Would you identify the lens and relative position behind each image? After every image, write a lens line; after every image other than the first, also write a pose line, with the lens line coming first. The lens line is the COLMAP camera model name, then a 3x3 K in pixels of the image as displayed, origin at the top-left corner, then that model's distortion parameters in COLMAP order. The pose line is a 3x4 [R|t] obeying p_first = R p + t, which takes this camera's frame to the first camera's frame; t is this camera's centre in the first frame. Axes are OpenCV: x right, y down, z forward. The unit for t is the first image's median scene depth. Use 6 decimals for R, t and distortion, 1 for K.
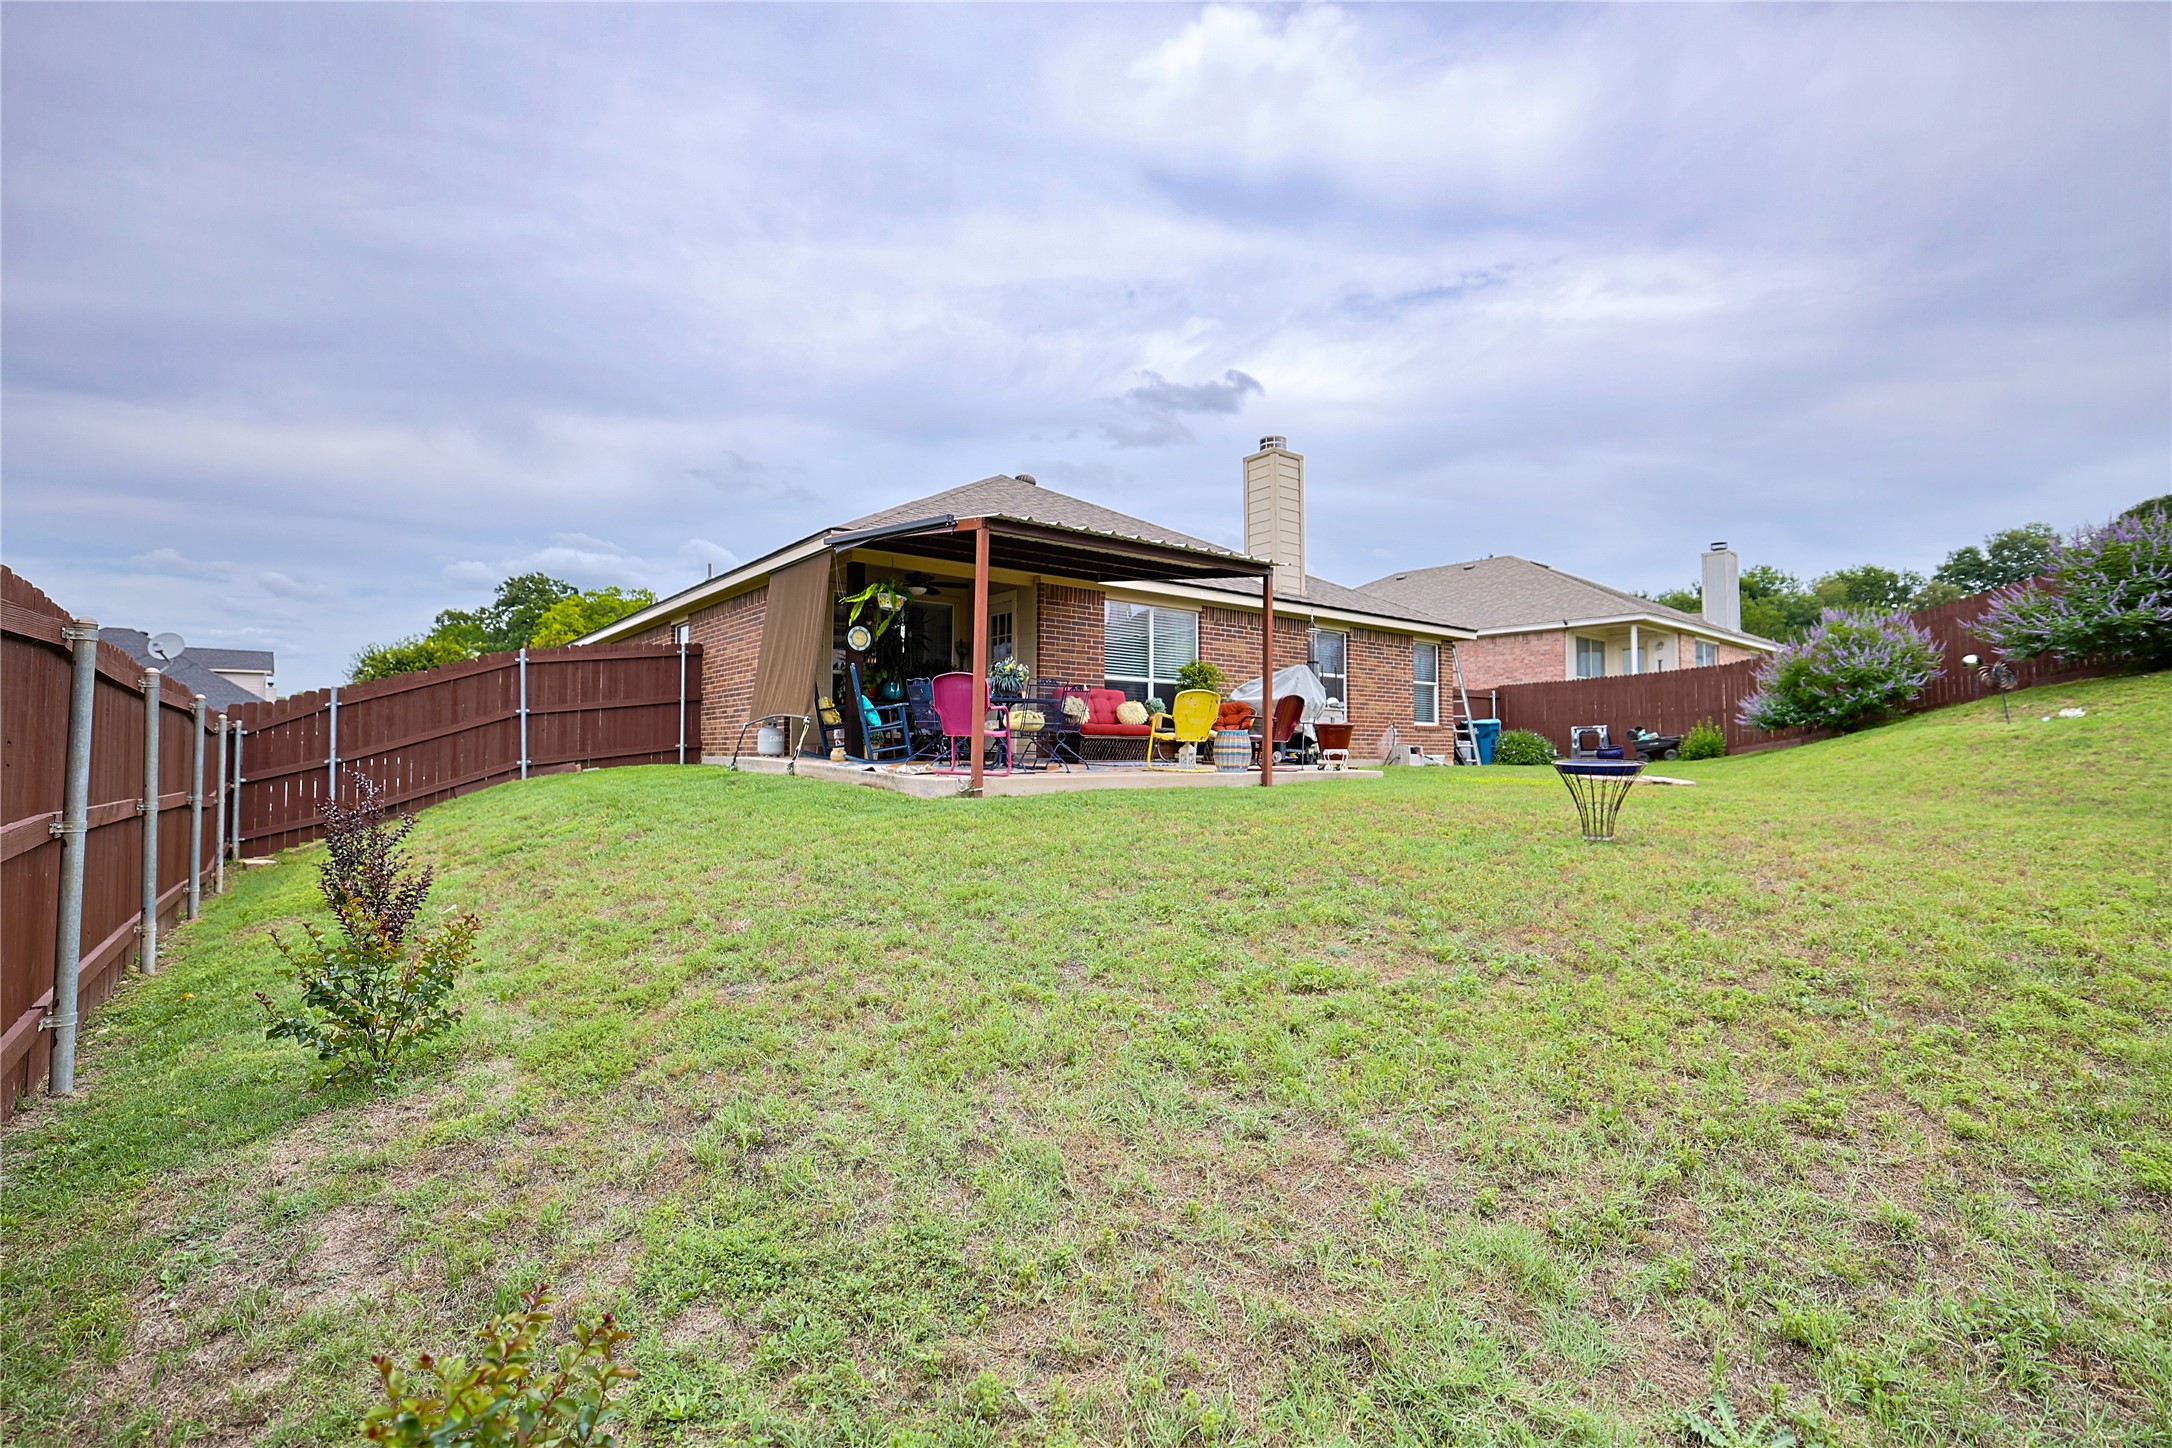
lens RADIAL K [[1001.5, 0, 1089.4], [0, 1001.5, 733.0], [0, 0, 1]] dist [-0.045087, 0.016323]
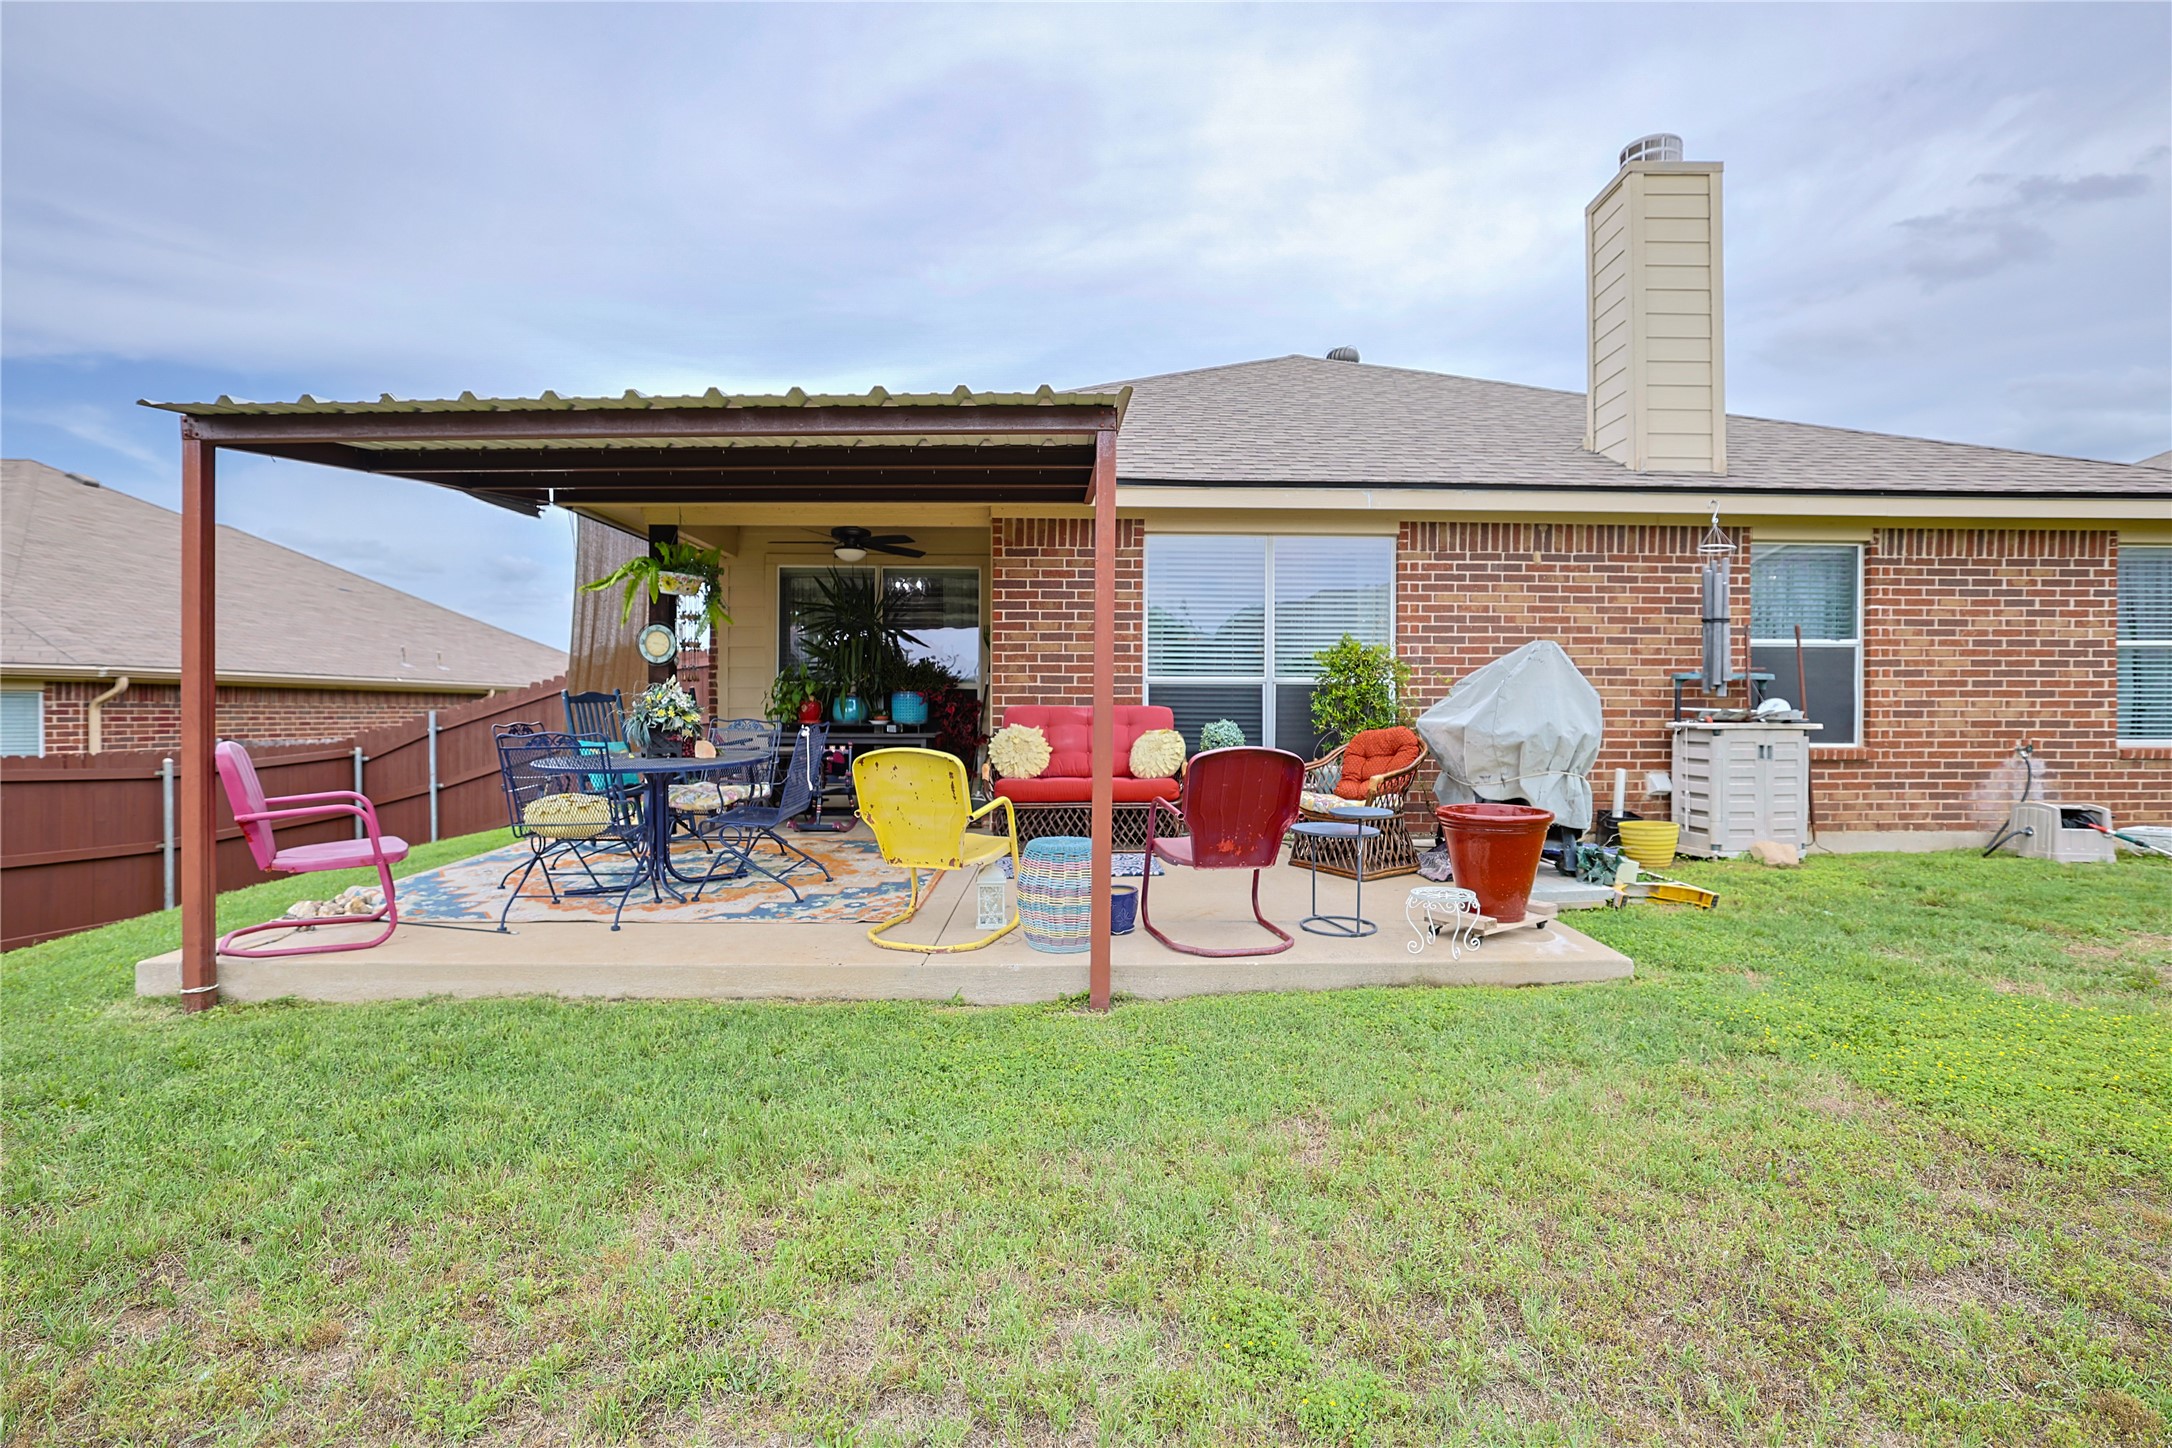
lens RADIAL K [[1001.5, 0, 1104.4], [0, 1001.5, 724.0], [0, 0, 1]] dist [-0.045087, 0.016323]
pose [[0.787795, 0.007973, -0.615886, 0.312352], [0.015035, 0.999369, 0.032168, -0.047879], [0.615754, -0.034602, 0.787178, 0.543343]]
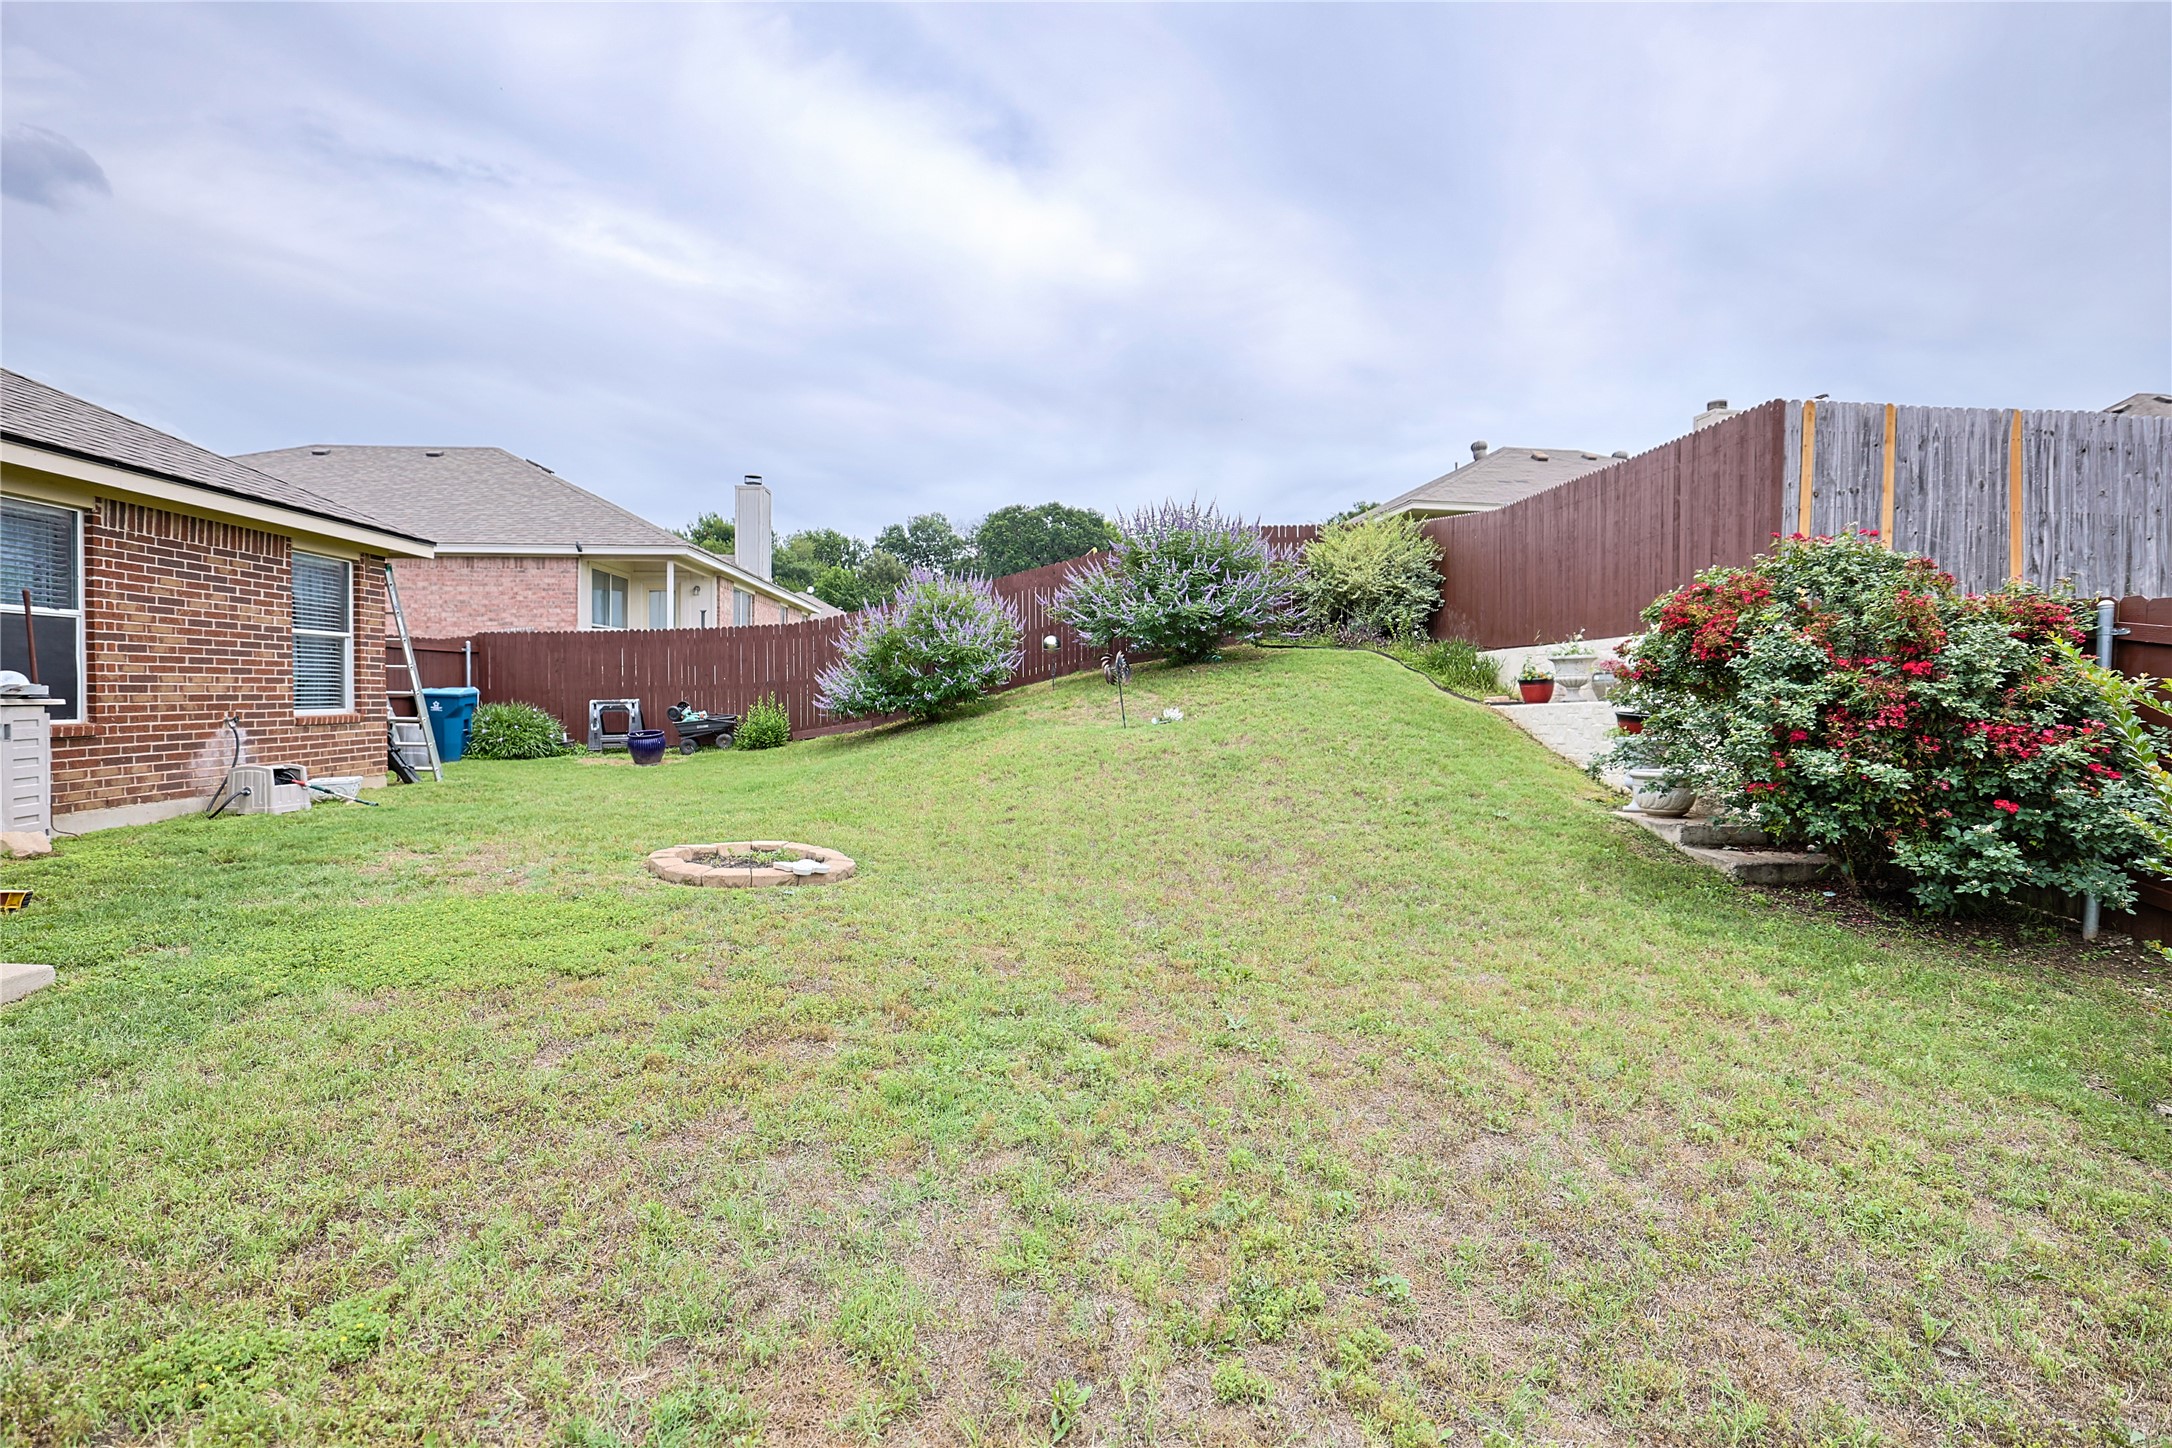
lens RADIAL K [[1001.5, 0, 1078.4], [0, 1001.5, 717.1], [0, 0, 1]] dist [-0.045087, 0.016323]
pose [[0.594353, -0.016145, 0.804042, 0.210575], [-0.027046, 0.998832, 0.040048, -0.049275], [-0.803749, -0.045549, 0.593222, 0.498829]]
